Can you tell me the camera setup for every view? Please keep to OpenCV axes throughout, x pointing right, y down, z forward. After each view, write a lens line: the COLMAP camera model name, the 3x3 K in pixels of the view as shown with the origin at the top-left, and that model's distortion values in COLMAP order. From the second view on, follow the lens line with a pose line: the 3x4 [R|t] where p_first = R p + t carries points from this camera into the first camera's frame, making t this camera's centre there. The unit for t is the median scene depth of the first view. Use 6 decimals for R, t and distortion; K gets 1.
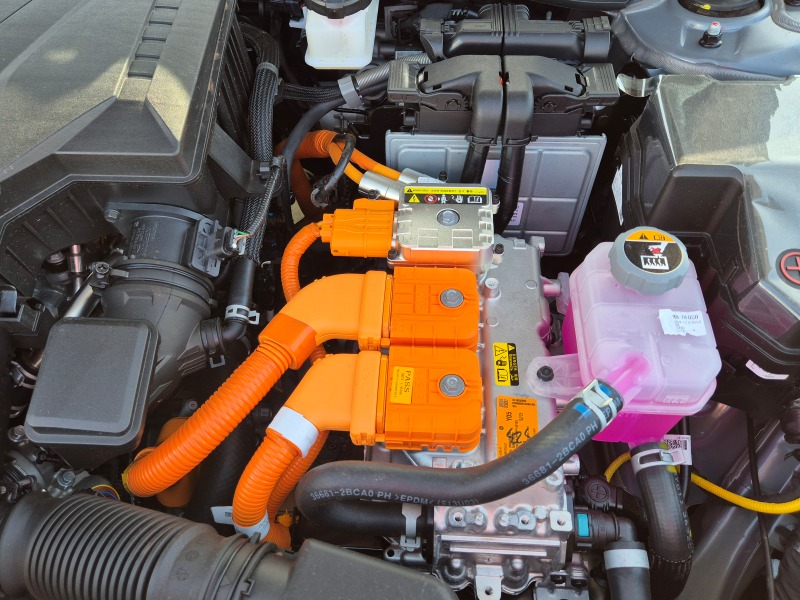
lens RADIAL K [[565.5, 0, 364.1], [0, 565.5, 276.9], [0, 0, 1]] dist [0.064846, -0.047005]
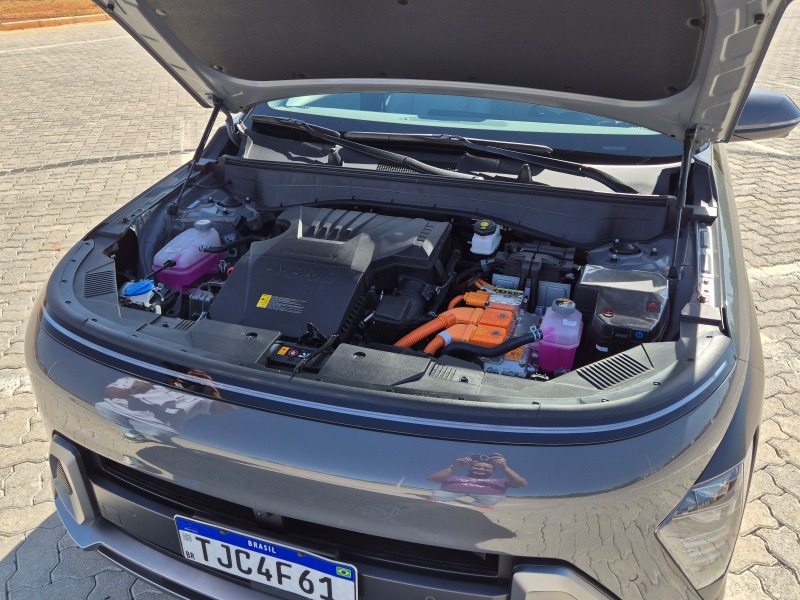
lens RADIAL K [[535.4, 0, 416.2], [0, 535.4, 331.0], [0, 0, 1]] dist [0.045743, 0.000684]
pose [[0.965256, 0.155812, -0.209768, 0.308094], [-0.221090, 0.914886, -0.337790, 1.121709], [0.139282, 0.372432, 0.917548, -1.582876]]
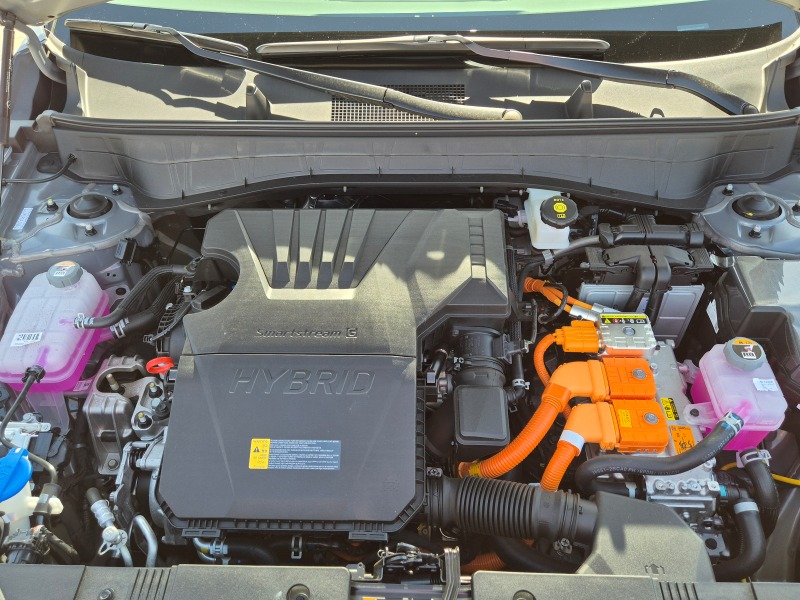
lens RADIAL K [[536.7, 0, 388.0], [0, 536.7, 298.9], [0, 0, 1]] dist [0.067879, -0.046463]
pose [[0.999884, -0.013663, 0.006674, -0.671366], [0.014336, 0.993355, -0.114191, -0.016575], [-0.005070, 0.114274, 0.993436, -0.814202]]
